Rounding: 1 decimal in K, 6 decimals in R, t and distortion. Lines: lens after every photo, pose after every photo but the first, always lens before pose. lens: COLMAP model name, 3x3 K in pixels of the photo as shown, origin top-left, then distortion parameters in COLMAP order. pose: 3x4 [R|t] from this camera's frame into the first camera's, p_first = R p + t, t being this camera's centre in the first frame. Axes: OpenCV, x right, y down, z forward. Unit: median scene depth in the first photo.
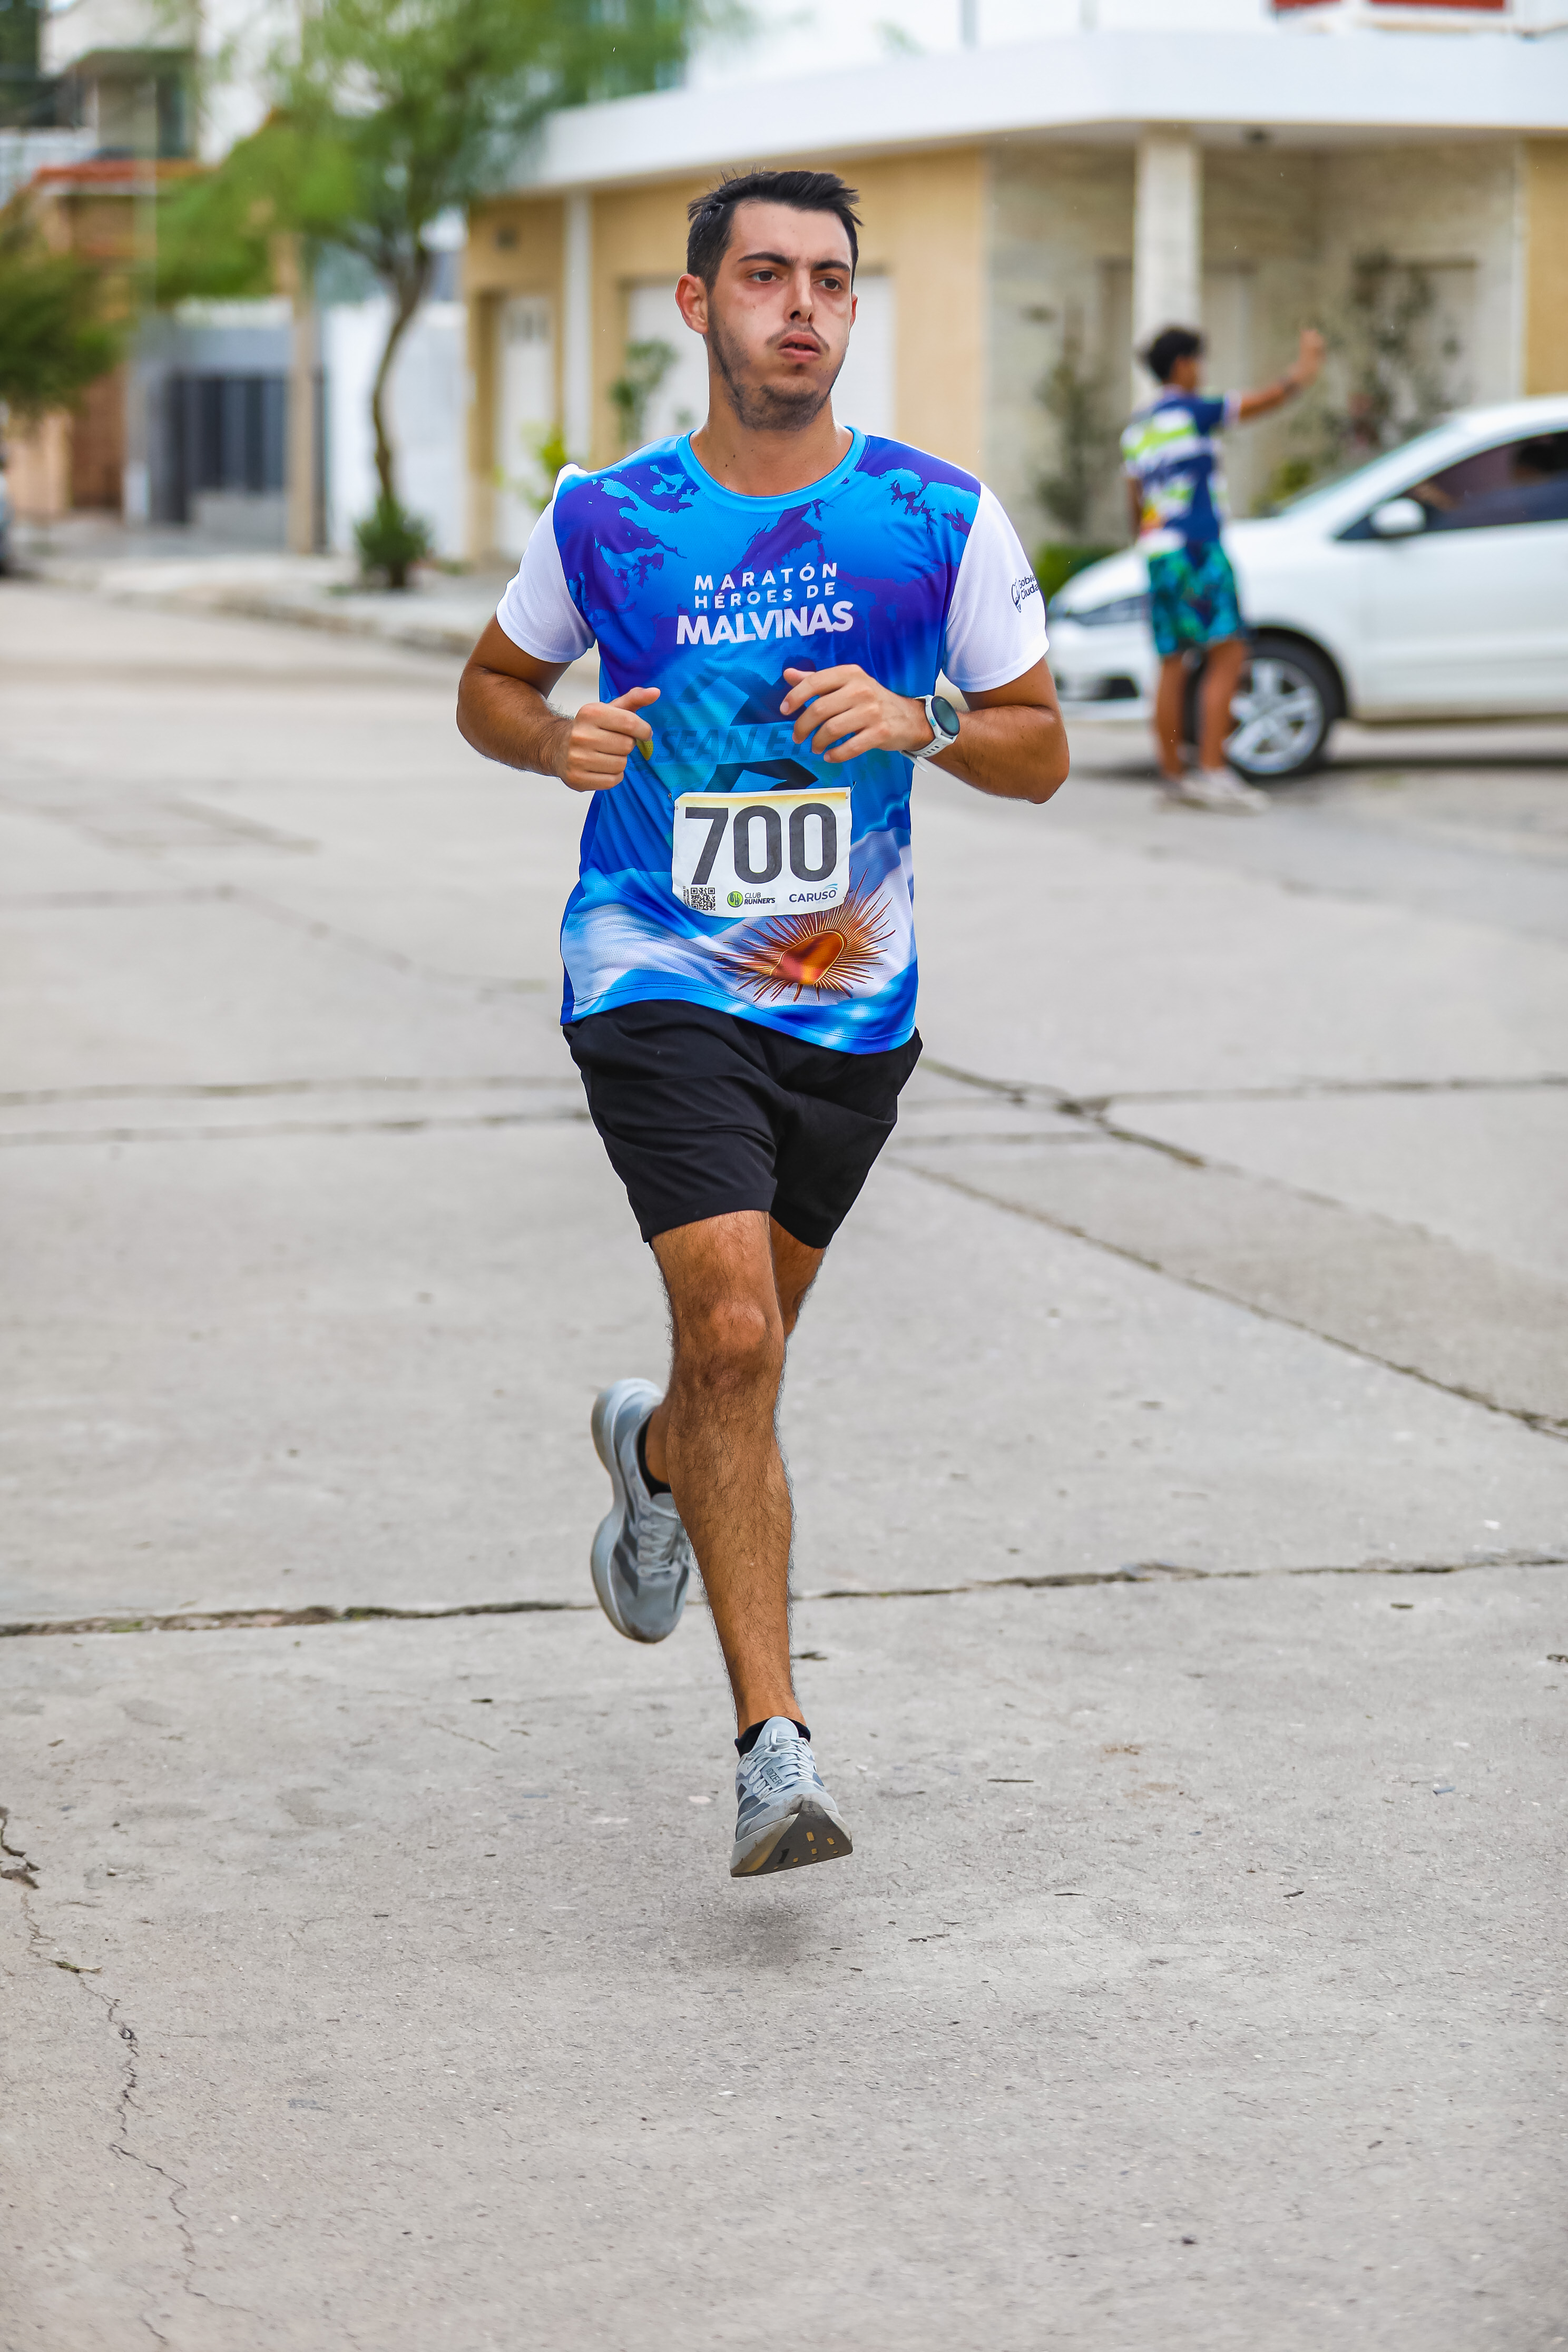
lens RADIAL K [[6034.9, 0, 784.0], [0, 6034.9, 1176.0], [0, 0, 1]] dist [-0.199903, 0.806281]
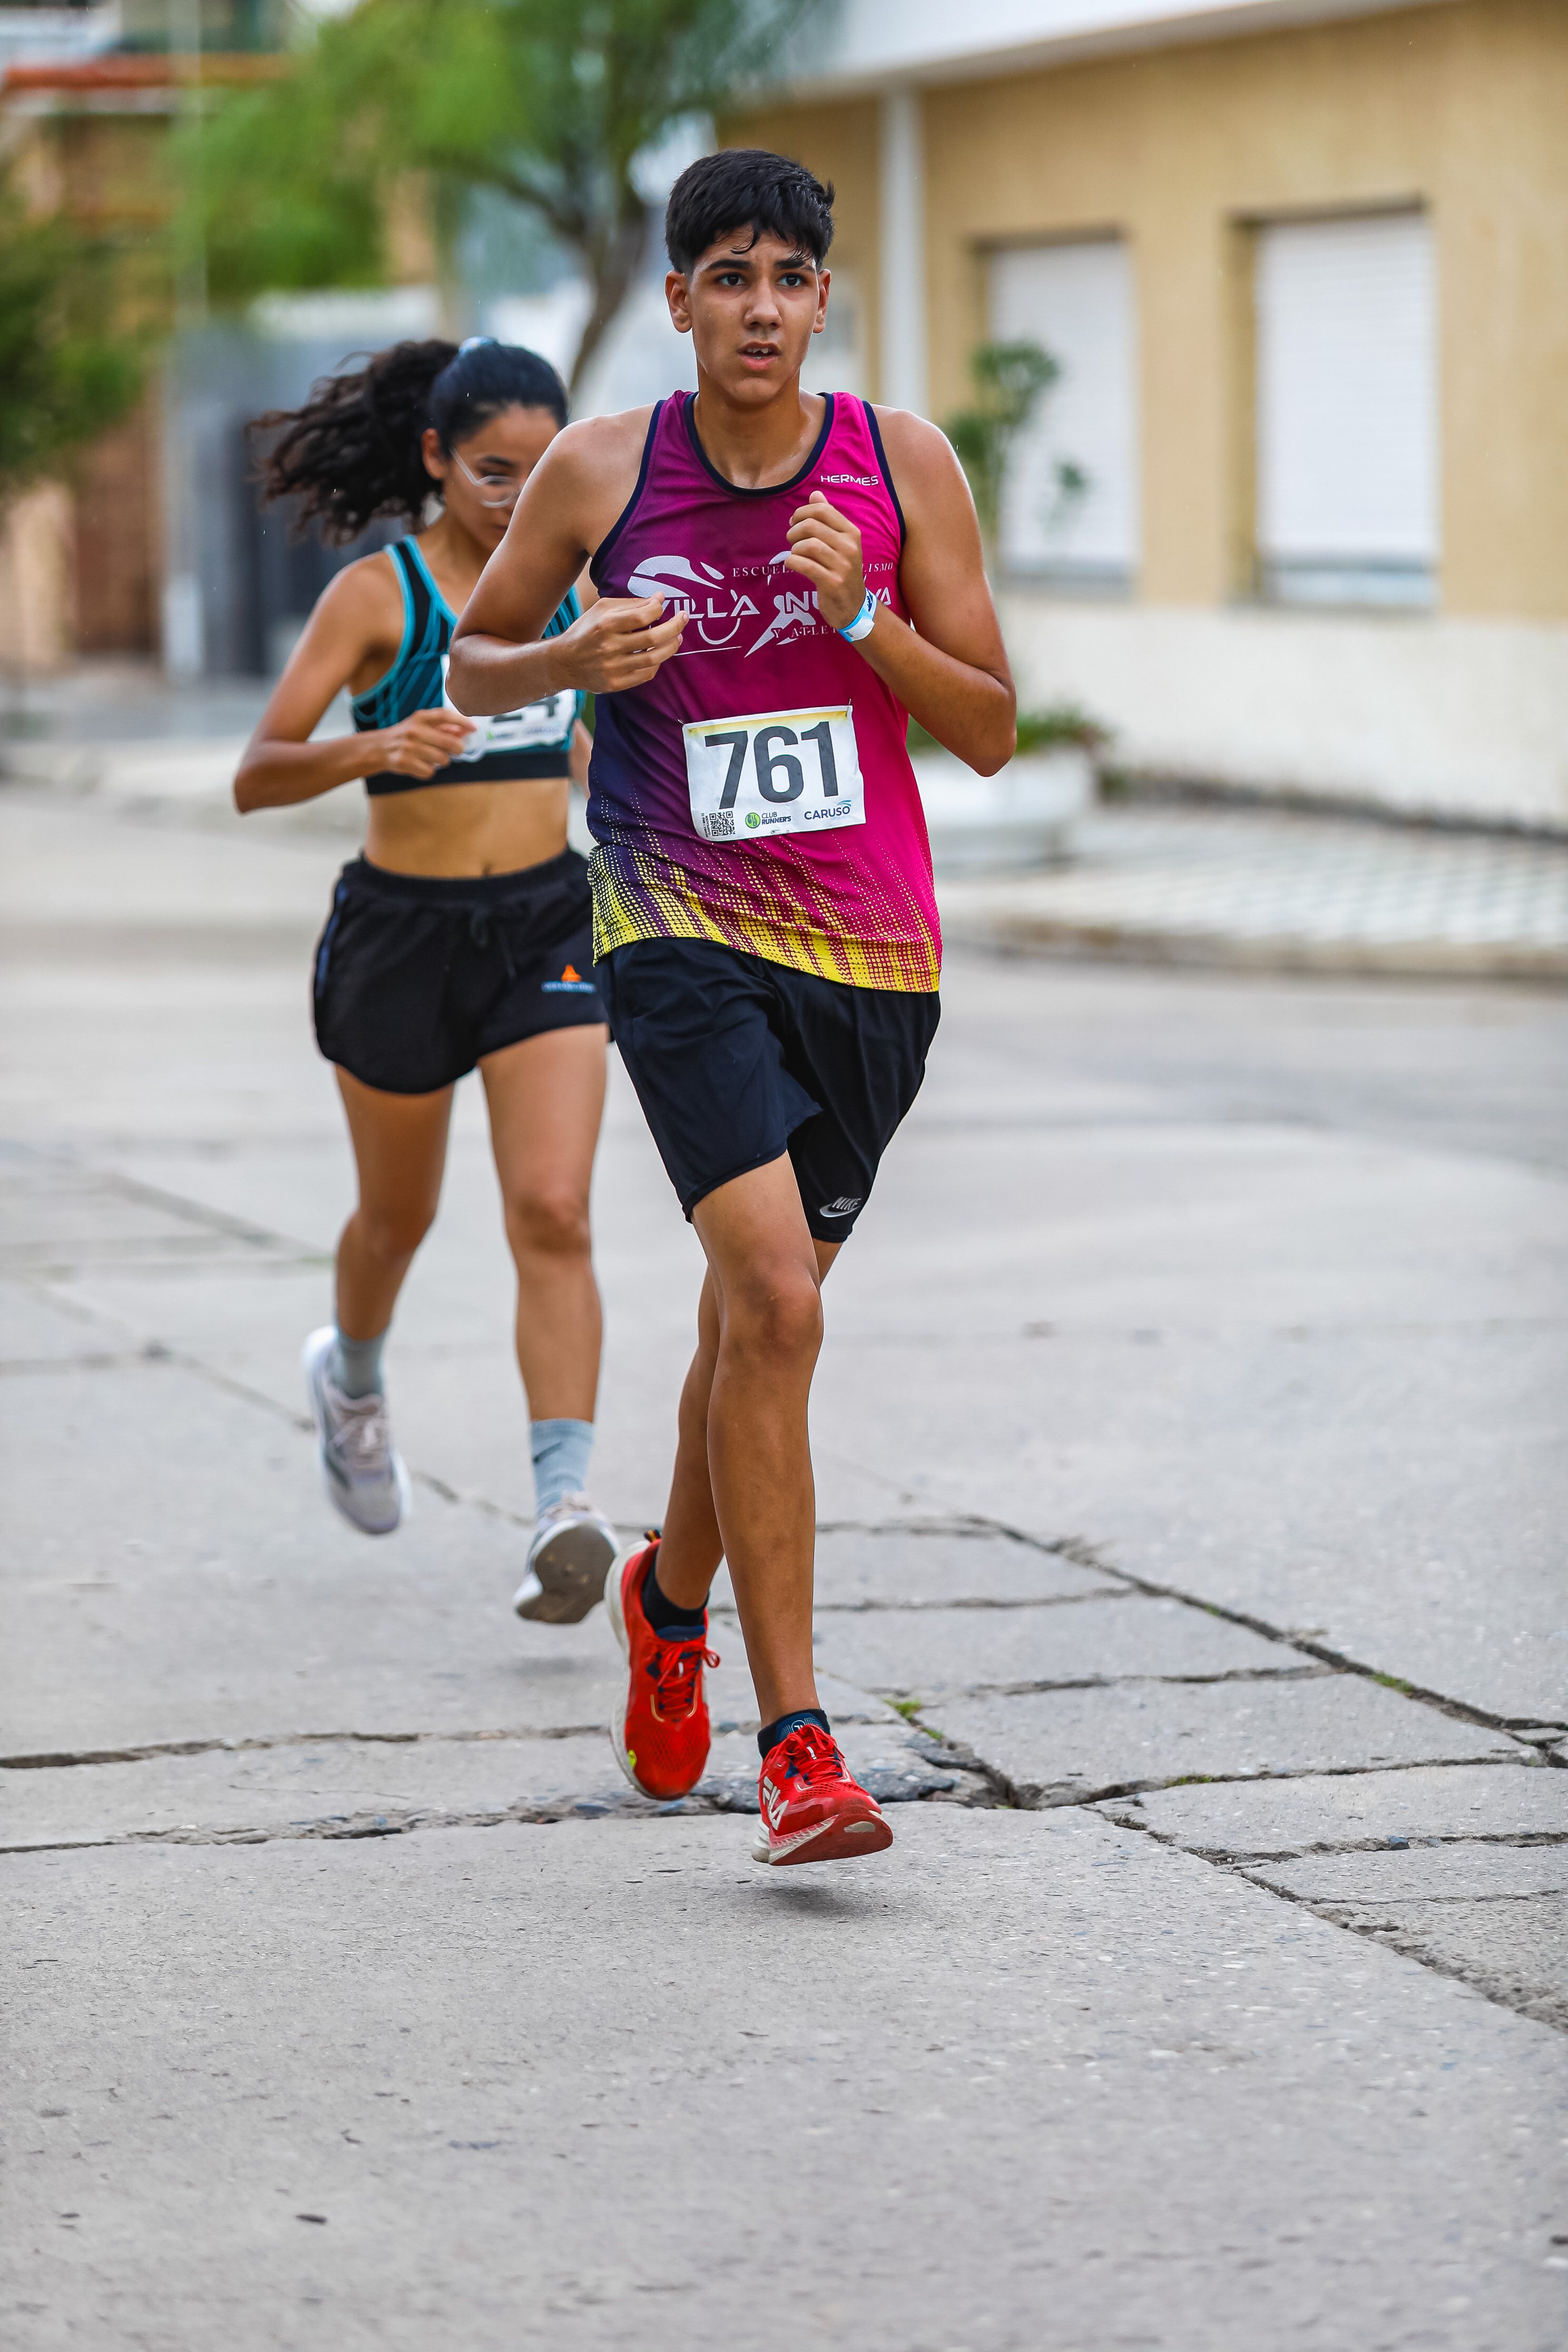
lens RADIAL K [[9897.9, 0, 784.0], [0, 9897.9, 1176.0], [0, 0, 1]] dist [0.355741, 14.817375]
pose [[0.998090, -0.020159, -0.058403, 0.040257], [0.016881, 0.998283, -0.056096, -0.025995], [0.059434, 0.055003, 0.996716, 0.222660]]
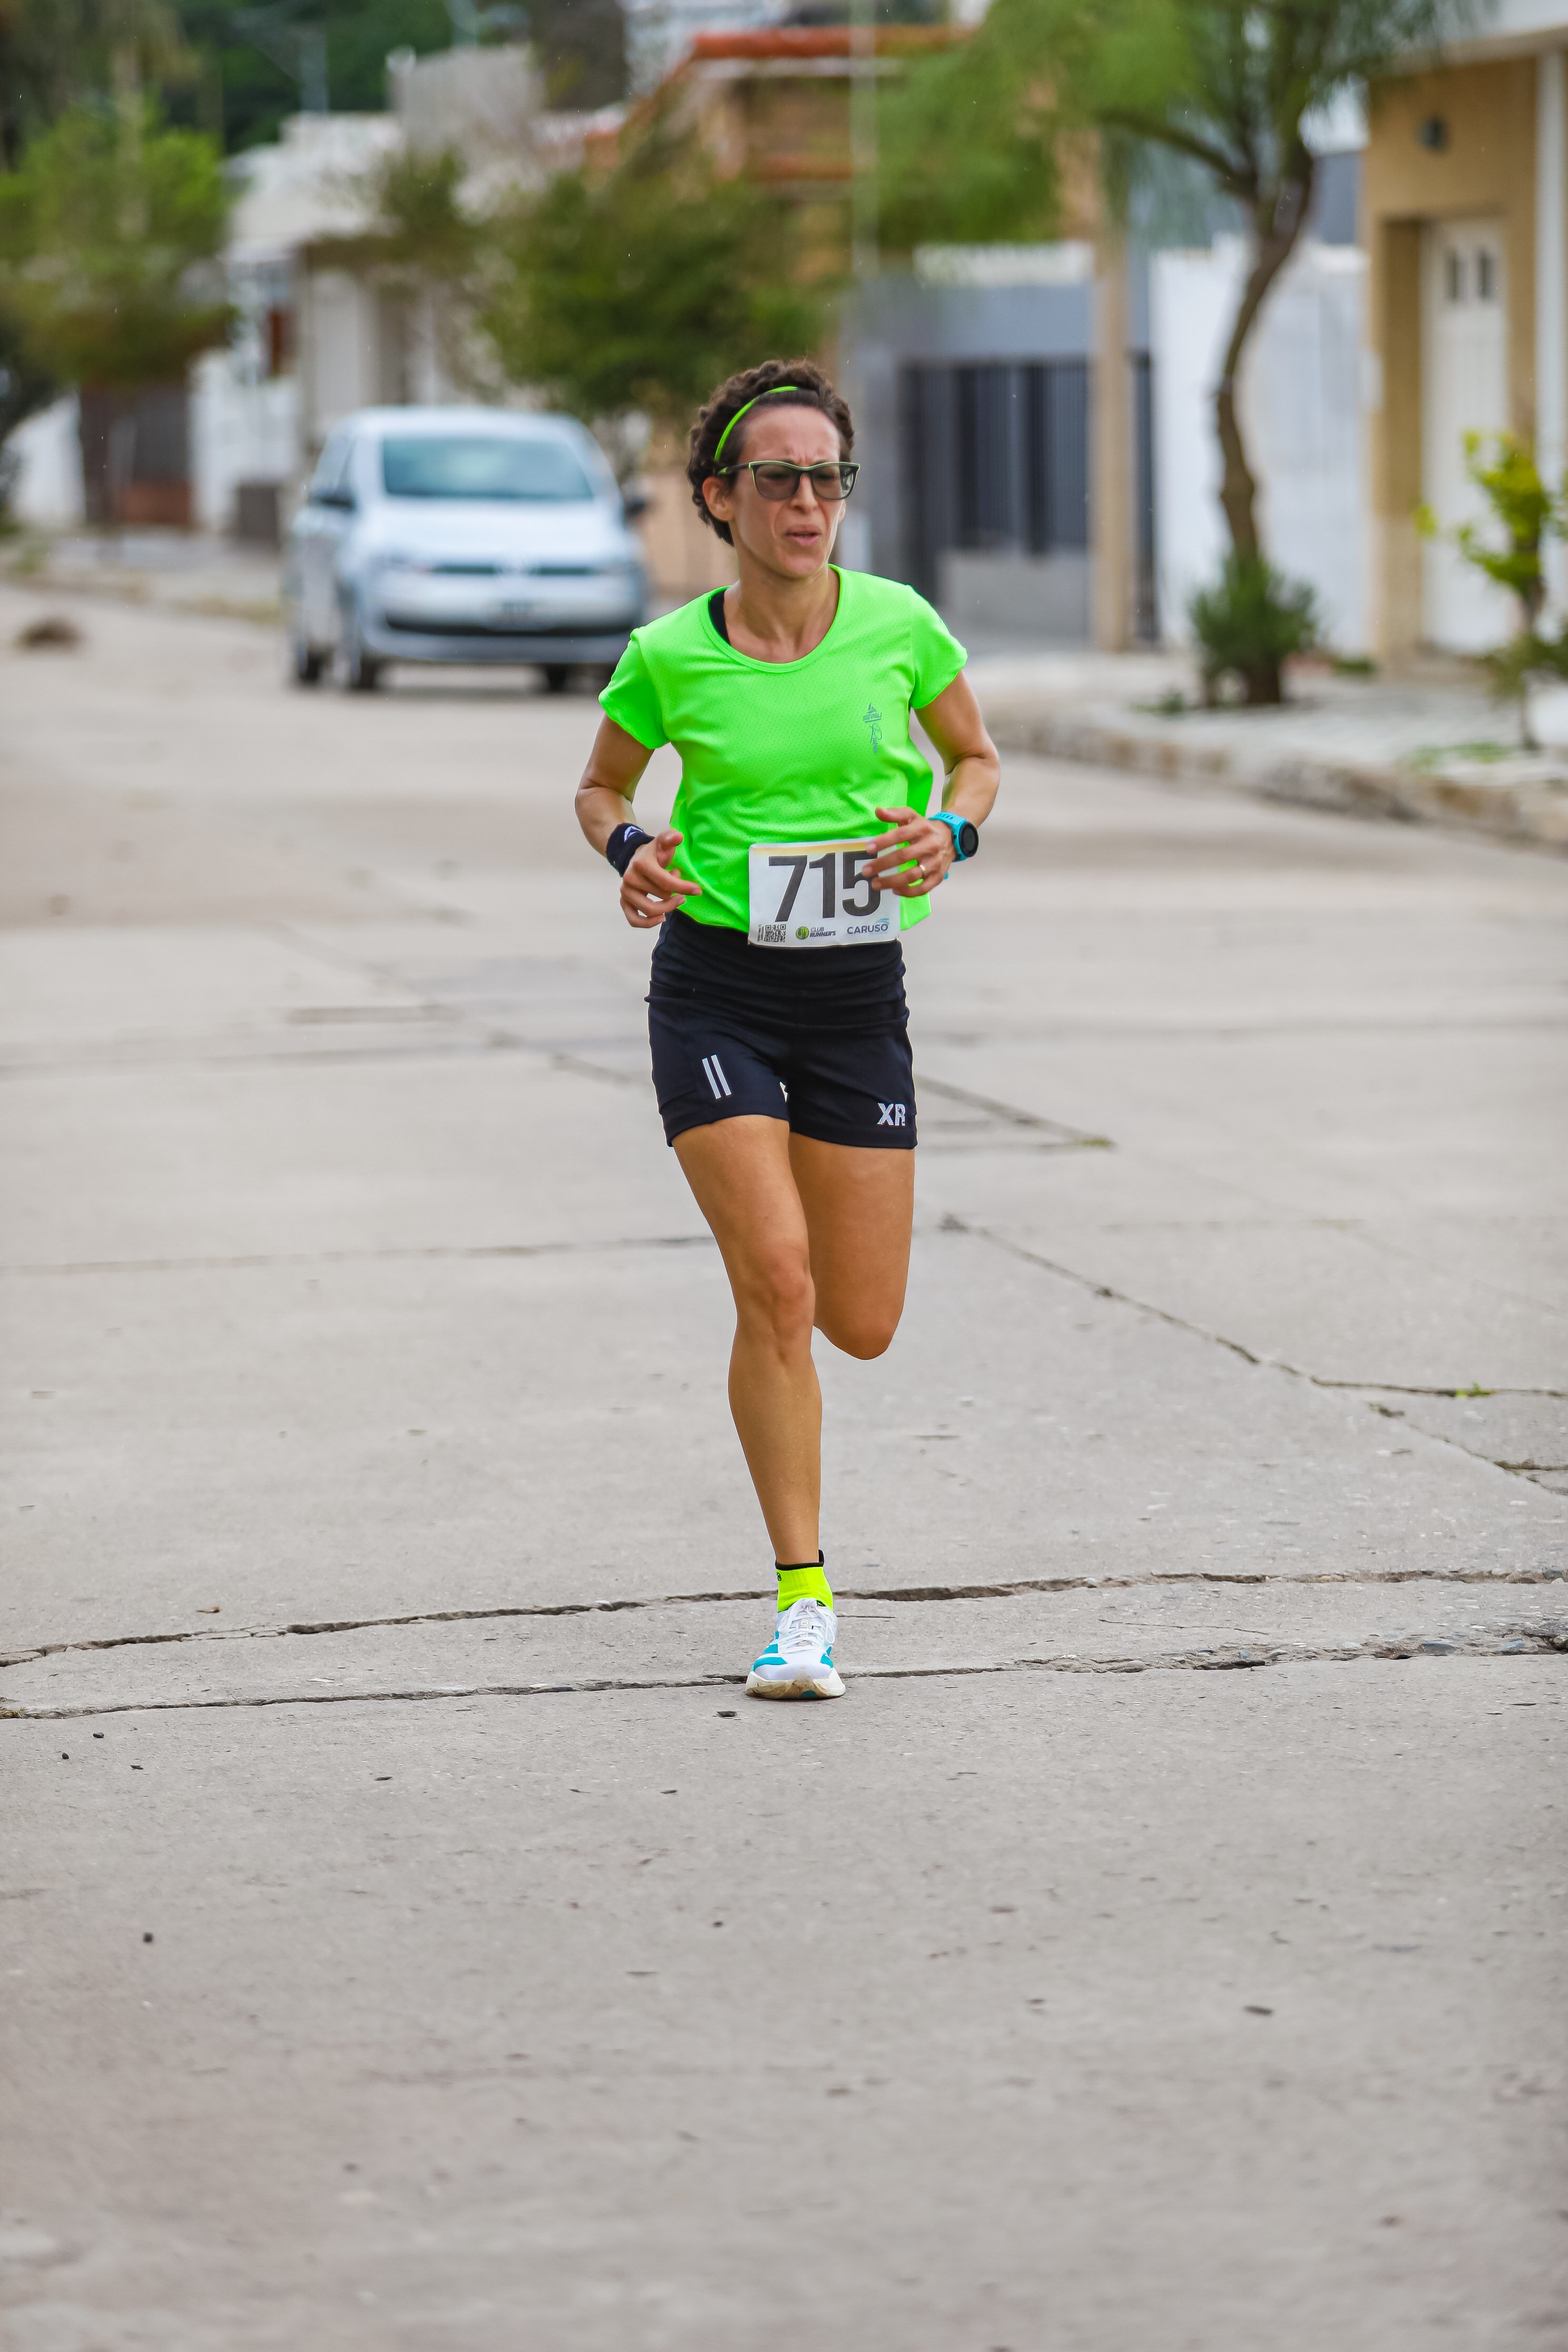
lens RADIAL K [[9305.6, 0, 783.2], [0, 9305.6, 1028.9], [0, 0, 1]] dist [0.333978, 7.903292]
pose [[0.992967, -0.011564, -0.117824, -0.001310], [0.004350, 0.998110, -0.061300, -0.022893], [0.118311, 0.060357, 0.991141, 0.189523]]
